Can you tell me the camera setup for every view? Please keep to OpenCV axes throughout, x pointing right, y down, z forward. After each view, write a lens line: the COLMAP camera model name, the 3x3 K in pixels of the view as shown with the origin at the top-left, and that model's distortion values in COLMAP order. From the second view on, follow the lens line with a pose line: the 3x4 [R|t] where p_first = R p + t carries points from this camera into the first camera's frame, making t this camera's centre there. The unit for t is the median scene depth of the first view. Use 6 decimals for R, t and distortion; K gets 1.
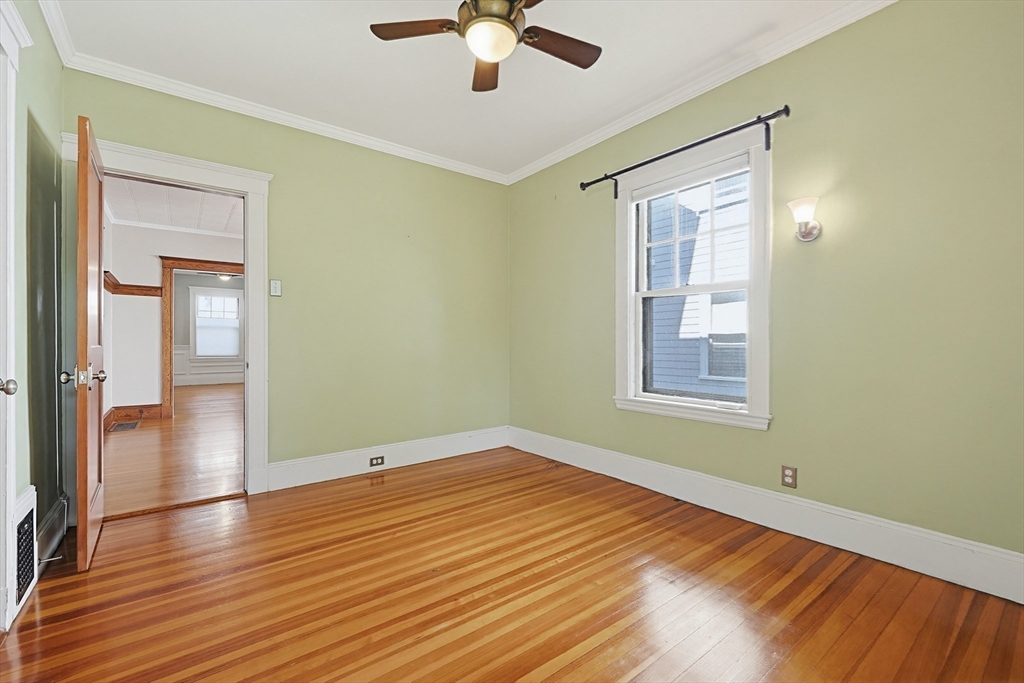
lens RADIAL K [[446.3, 0, 522.2], [0, 446.3, 340.4], [0, 0, 1]] dist [-0.000560, 0.000024]
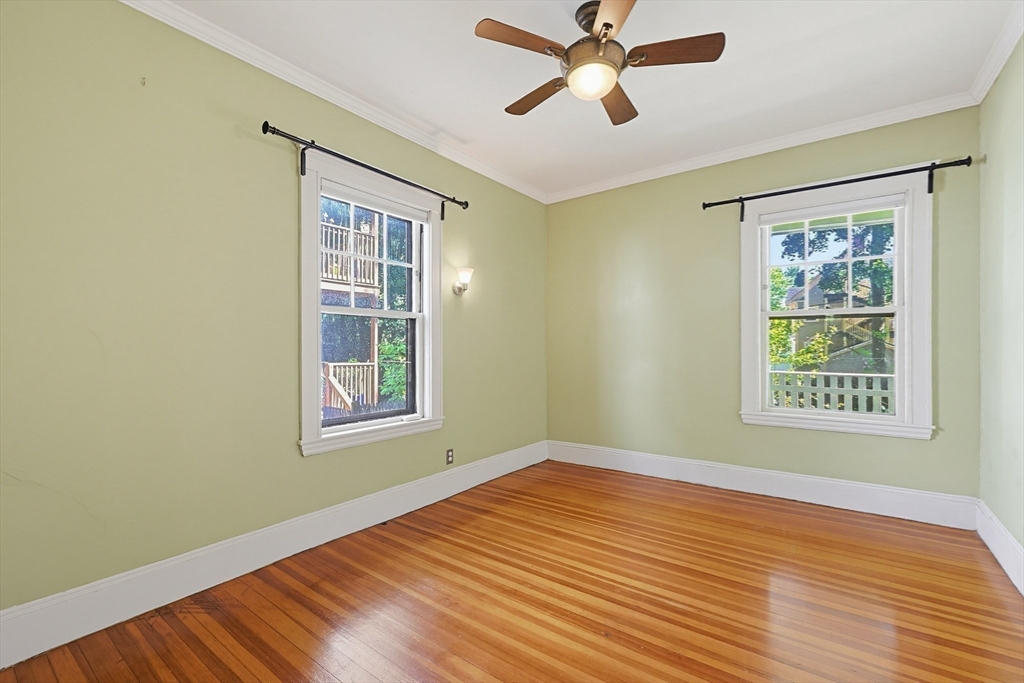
lens RADIAL K [[446.3, 0, 522.2], [0, 446.3, 340.4], [0, 0, 1]] dist [-0.000560, 0.000024]
pose [[-0.293076, 0.021319, 0.955852, -0.838741], [0.005033, 0.999772, -0.020755, -0.032362], [-0.956076, -0.001272, -0.293116, 1.197952]]
